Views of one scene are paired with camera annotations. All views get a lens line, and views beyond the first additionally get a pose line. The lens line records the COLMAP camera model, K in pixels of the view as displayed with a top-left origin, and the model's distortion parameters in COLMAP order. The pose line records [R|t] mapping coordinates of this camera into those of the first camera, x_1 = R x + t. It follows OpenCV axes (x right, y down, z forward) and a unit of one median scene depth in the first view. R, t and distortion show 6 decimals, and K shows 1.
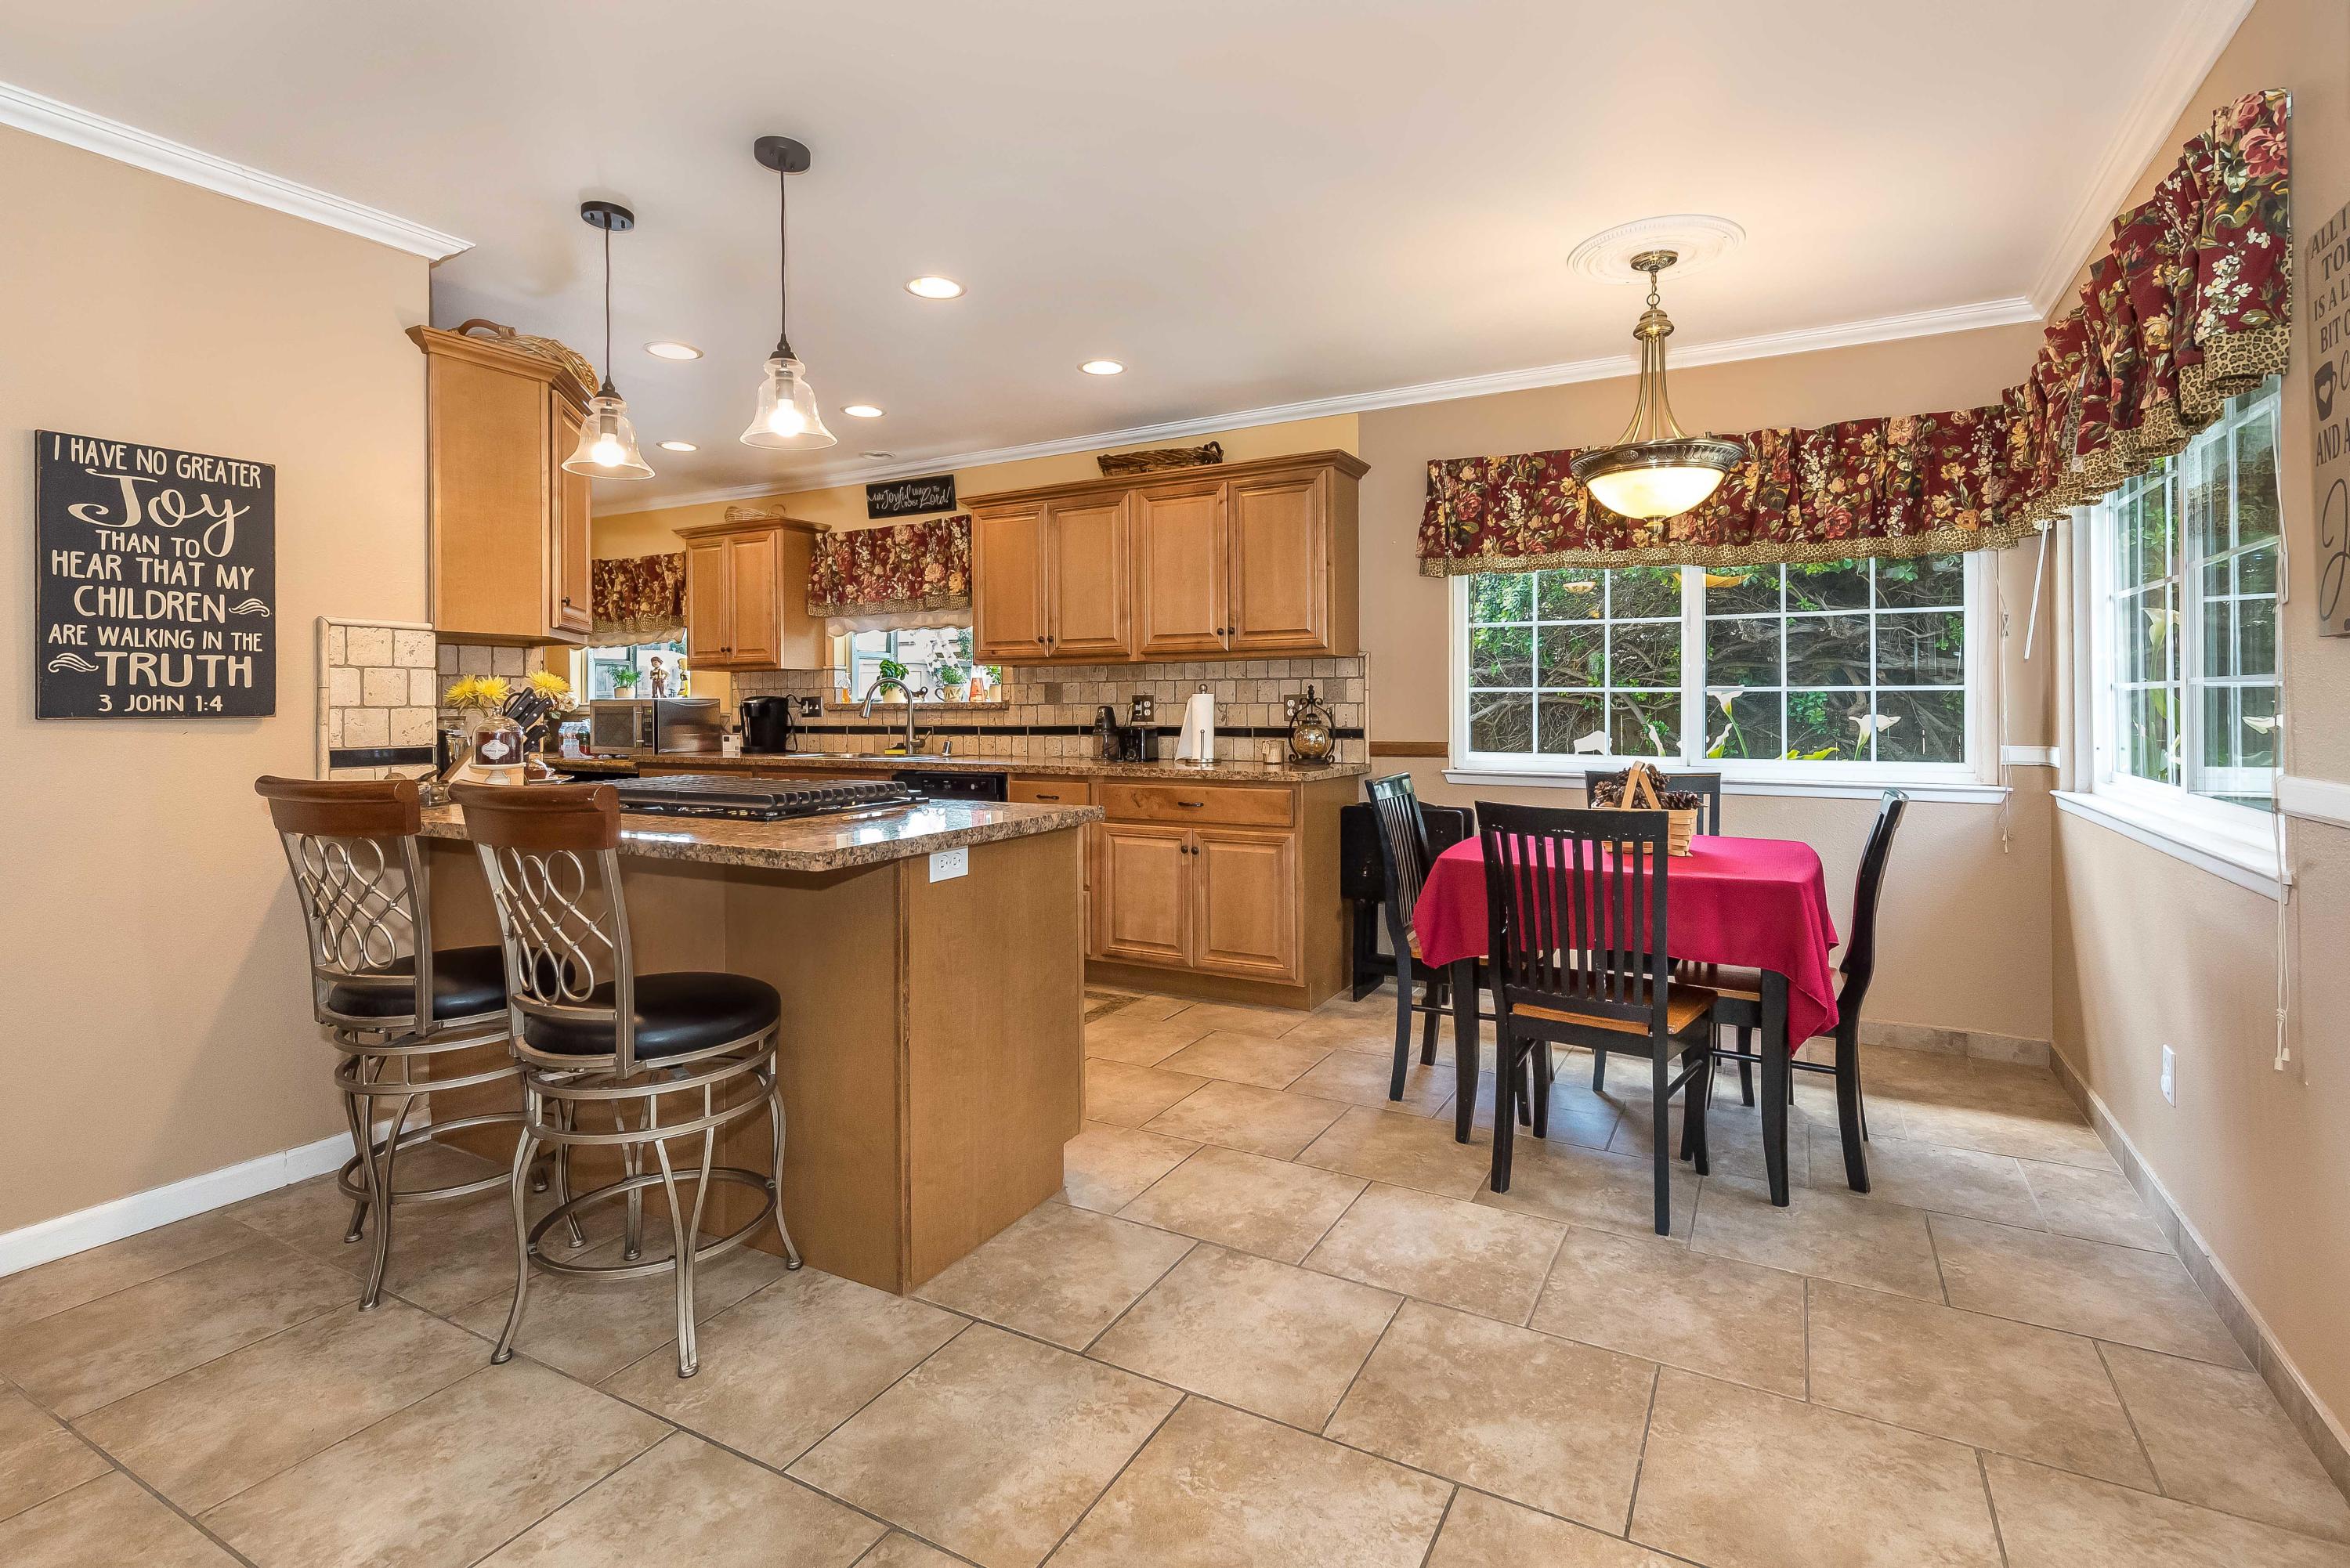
lens RADIAL K [[1071.4, 0, 1173.4], [0, 1071.4, 702.8], [0, 0, 1]] dist [0.002042, 0.000136]
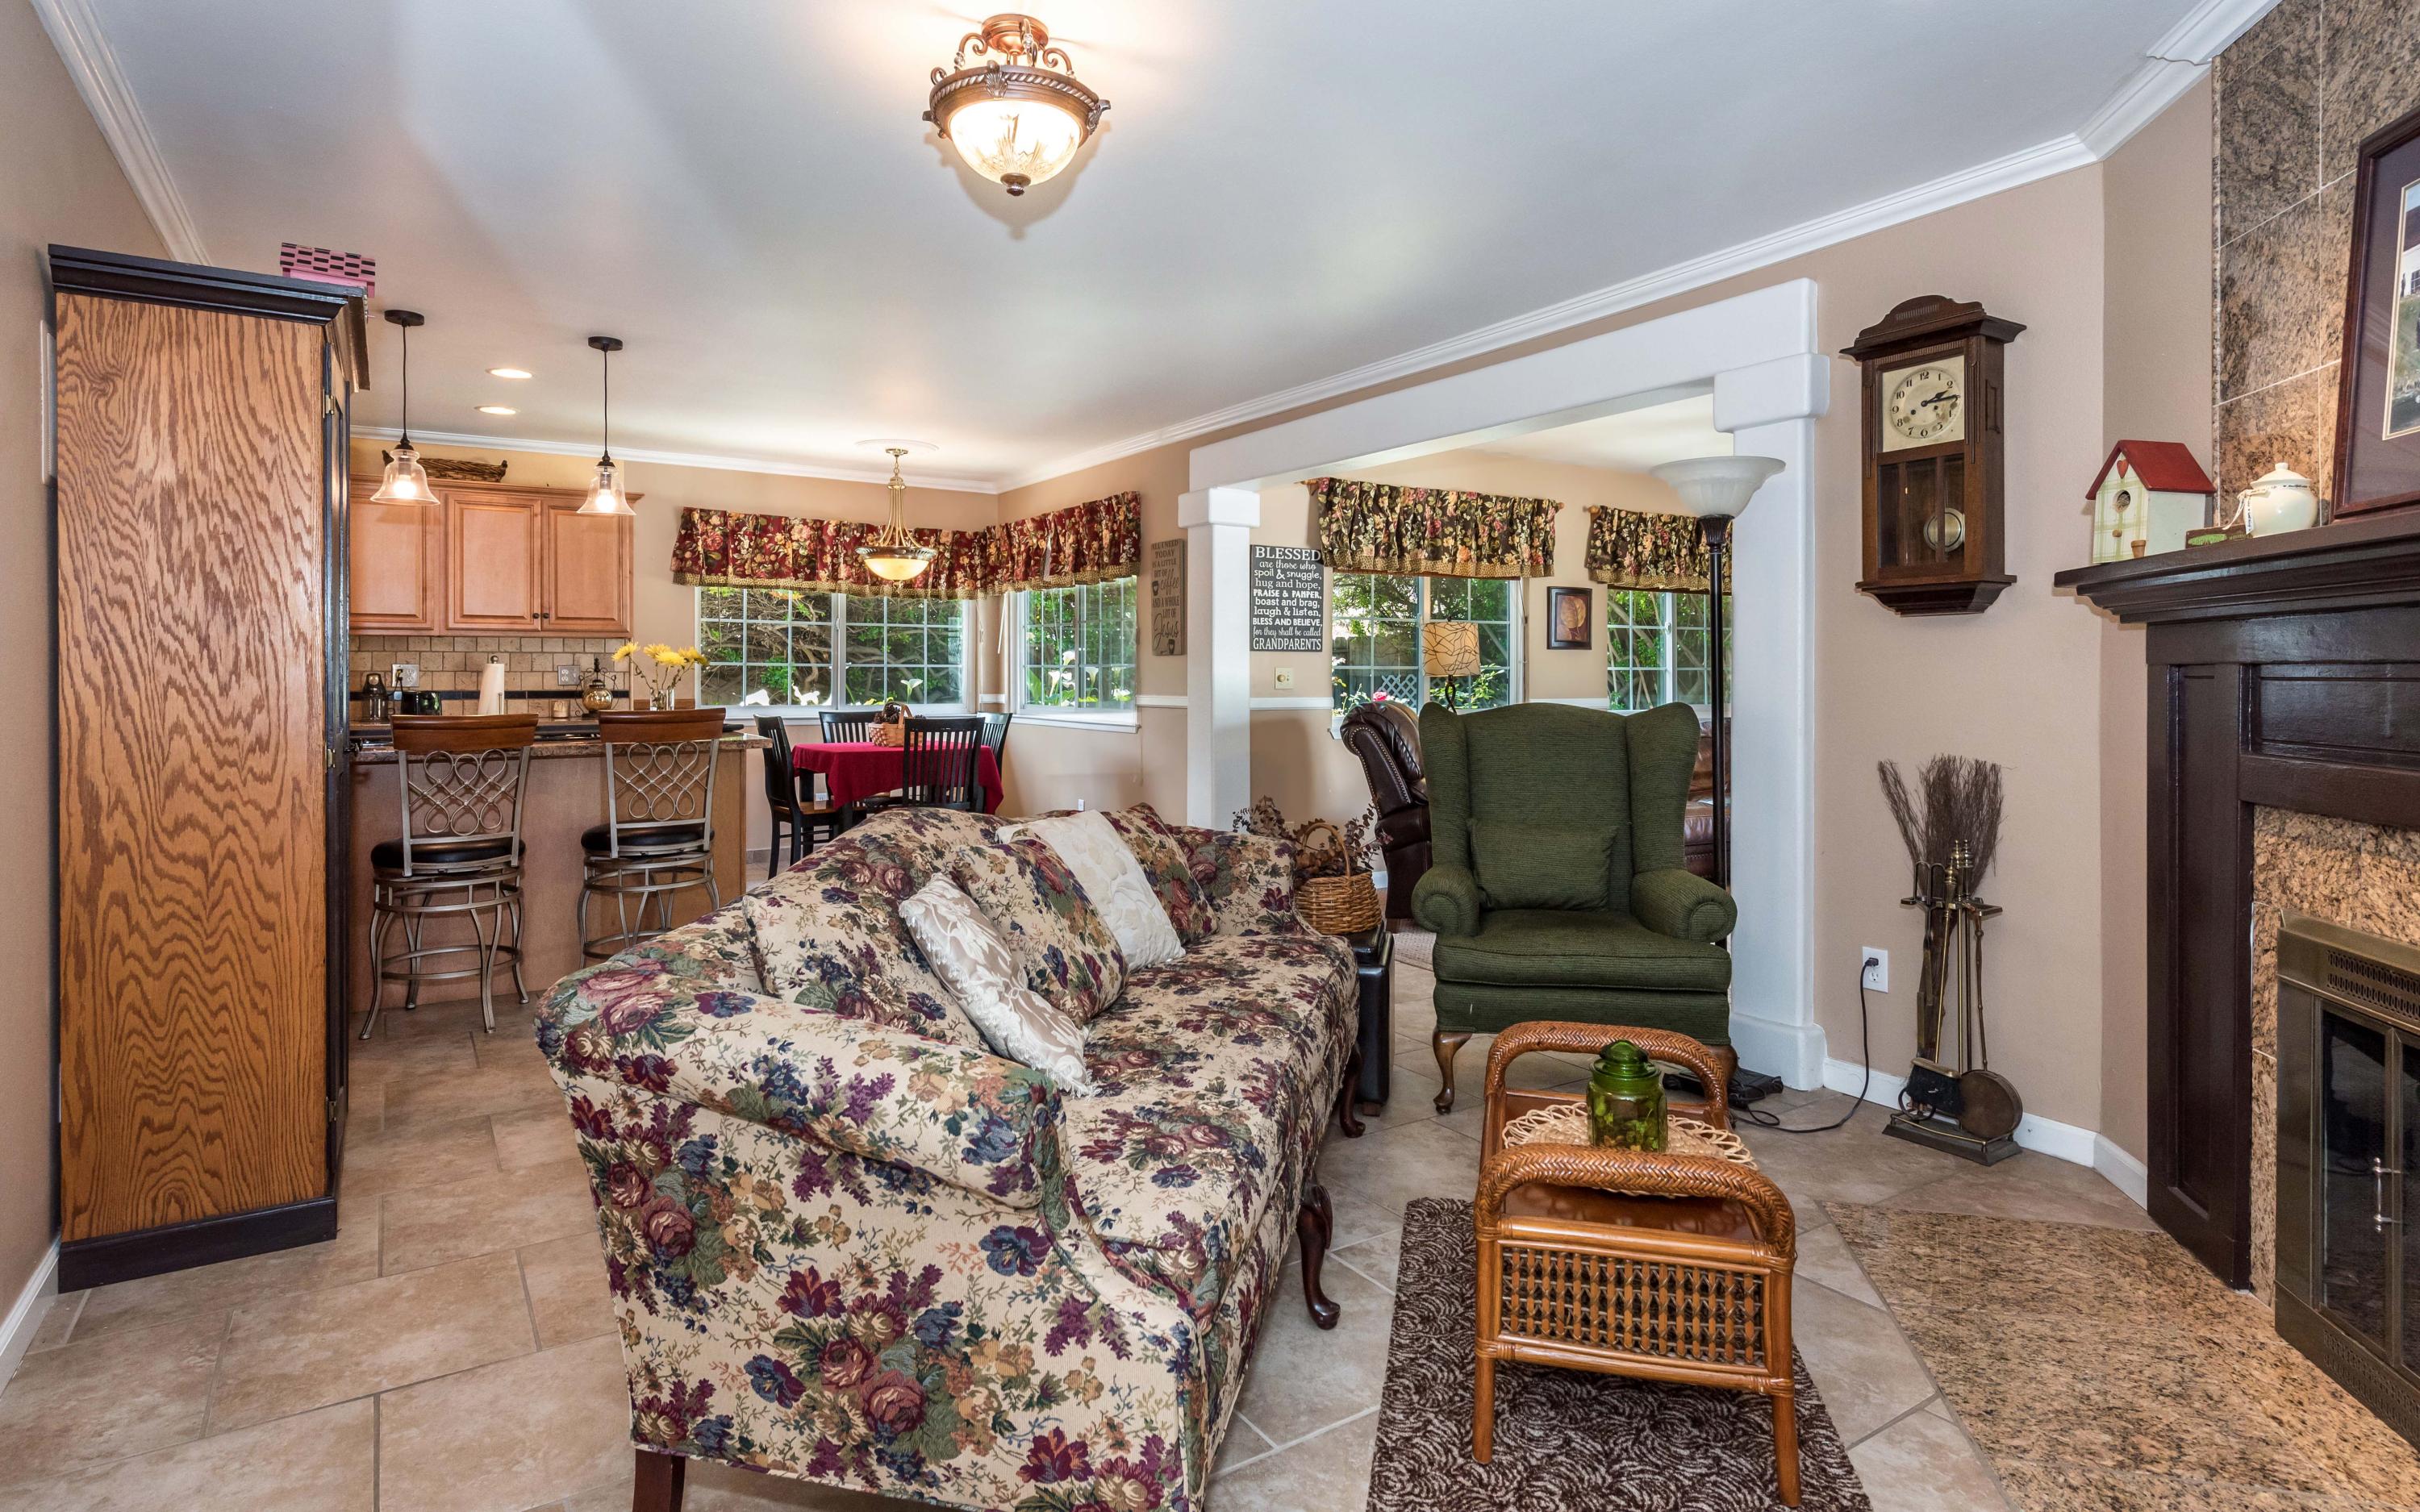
lens RADIAL K [[1282.7, 0, 1211.8], [0, 1282.7, 680.6], [0, 0, 1]] dist [0.000060, -0.000011]
pose [[0.482469, 0.001647, 0.875912, -0.996275], [-0.001551, 0.999998, -0.001027, 0.013087], [-0.875912, -0.000863, 0.482470, -0.497139]]
